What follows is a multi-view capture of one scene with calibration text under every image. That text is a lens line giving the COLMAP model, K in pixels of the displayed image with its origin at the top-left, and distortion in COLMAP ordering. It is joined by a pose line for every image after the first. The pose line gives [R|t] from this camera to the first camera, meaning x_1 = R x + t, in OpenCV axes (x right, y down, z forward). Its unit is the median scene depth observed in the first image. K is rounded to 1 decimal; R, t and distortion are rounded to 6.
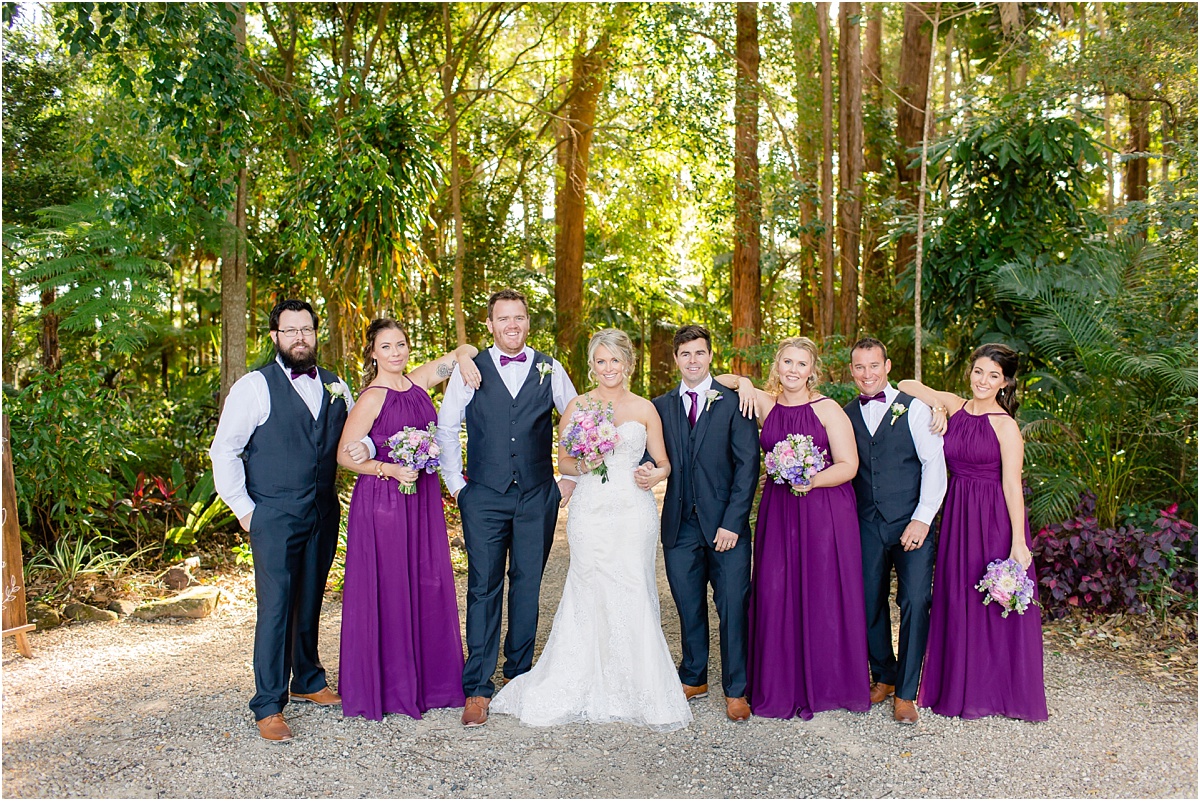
lens RADIAL K [[1216.4, 0, 600.2], [0, 1216.4, 401.1], [0, 0, 1]] dist [0.002564, 0.000000]
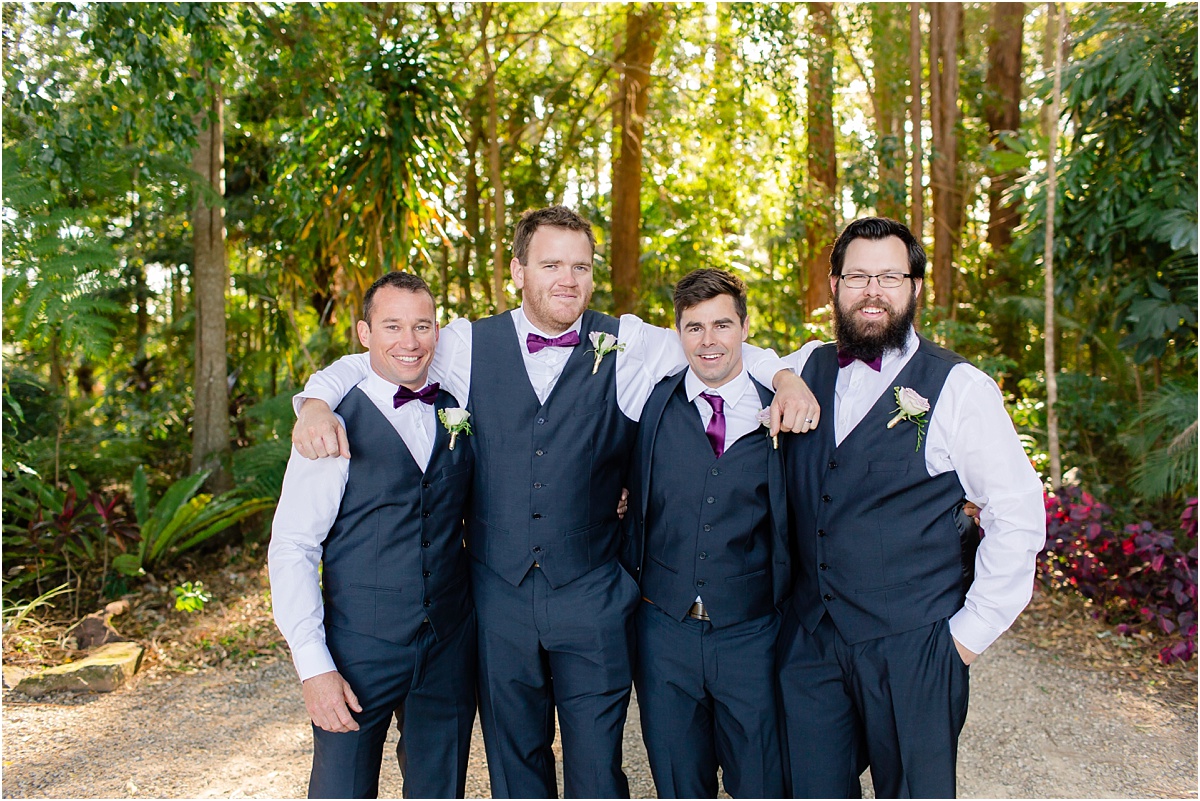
lens RADIAL K [[1216.4, 0, 604.6], [0, 1216.4, 392.0], [0, 0, 1]] dist [0.002564, 0.000000]
pose [[0.998773, -0.001755, -0.049484, 0.004064], [0.002152, 0.999966, 0.007962, -0.001167], [0.049469, -0.008059, 0.998743, 0.069952]]
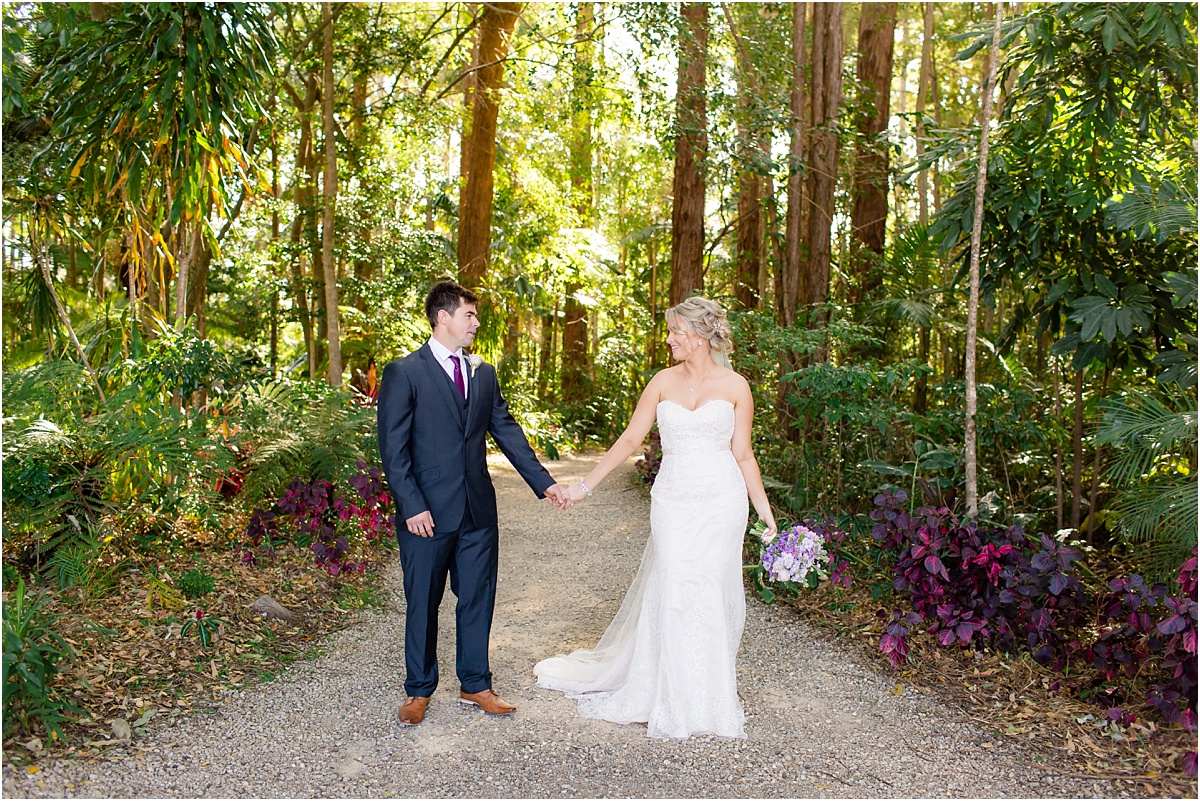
lens RADIAL K [[1216.4, 0, 604.1], [0, 1216.4, 413.7], [0, 0, 1]] dist [0.002564, 0.000000]
pose [[0.996257, 0.032963, 0.079913, 0.002325], [-0.034805, 0.999157, 0.021761, 0.000767], [-0.079129, -0.024461, 0.996564, 0.124612]]
